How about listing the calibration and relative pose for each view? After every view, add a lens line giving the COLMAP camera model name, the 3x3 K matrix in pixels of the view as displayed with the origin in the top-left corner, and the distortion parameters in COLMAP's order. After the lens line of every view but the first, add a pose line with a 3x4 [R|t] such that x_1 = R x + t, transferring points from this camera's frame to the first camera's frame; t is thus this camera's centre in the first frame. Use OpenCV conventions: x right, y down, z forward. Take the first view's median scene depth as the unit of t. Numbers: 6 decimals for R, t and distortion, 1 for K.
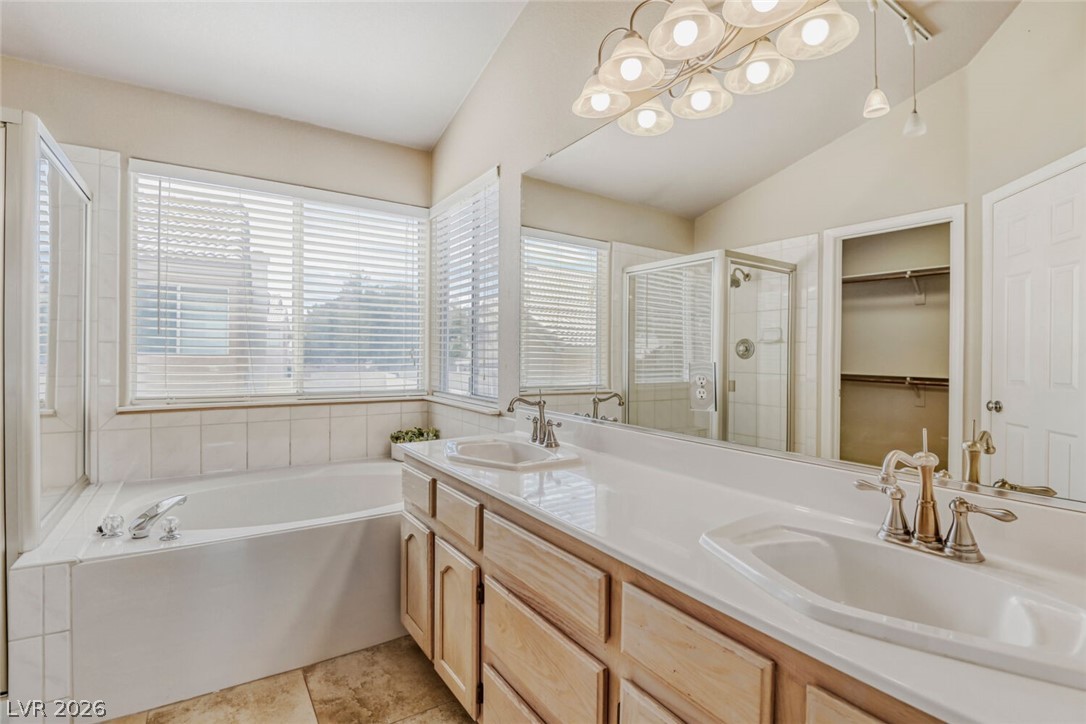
lens RADIAL K [[508.5, 0, 542.6], [0, 508.5, 366.2], [0, 0, 1]] dist [-0.000350, -0.028878]
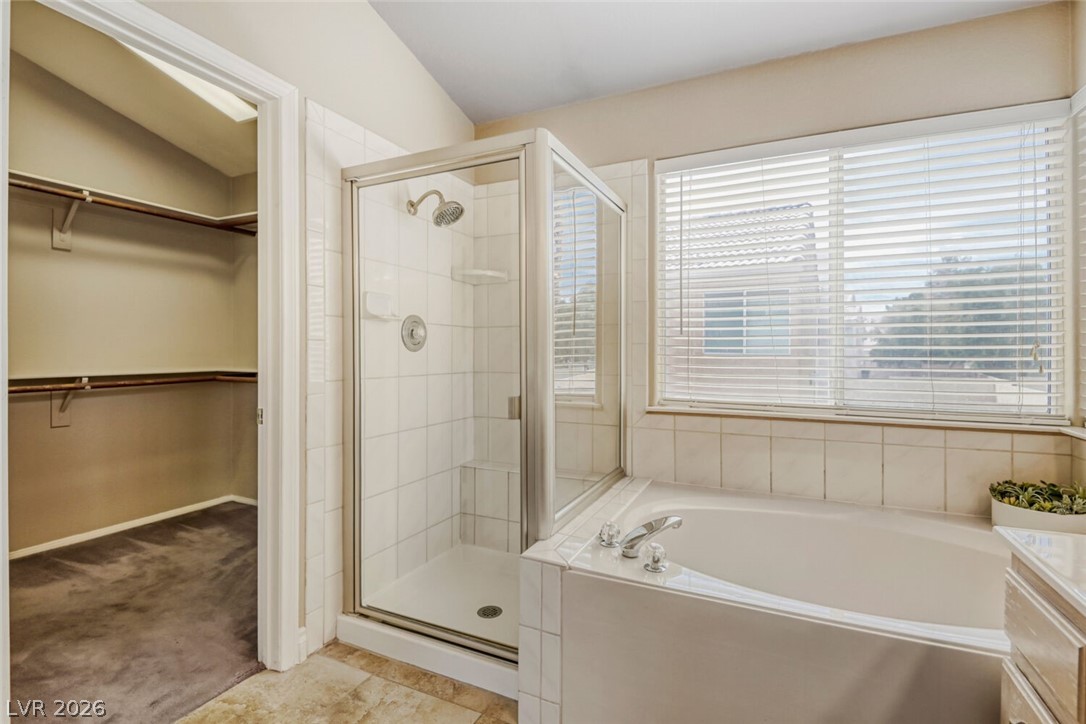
lens RADIAL K [[502.1, 0, 542.4], [0, 502.1, 353.9], [0, 0, 1]] dist [0.024247, -0.026729]
pose [[0.513663, -0.005133, -0.857976, -0.068906], [-0.015665, 0.999759, -0.015359, -0.007704], [0.857849, 0.021330, 0.513459, 0.276048]]
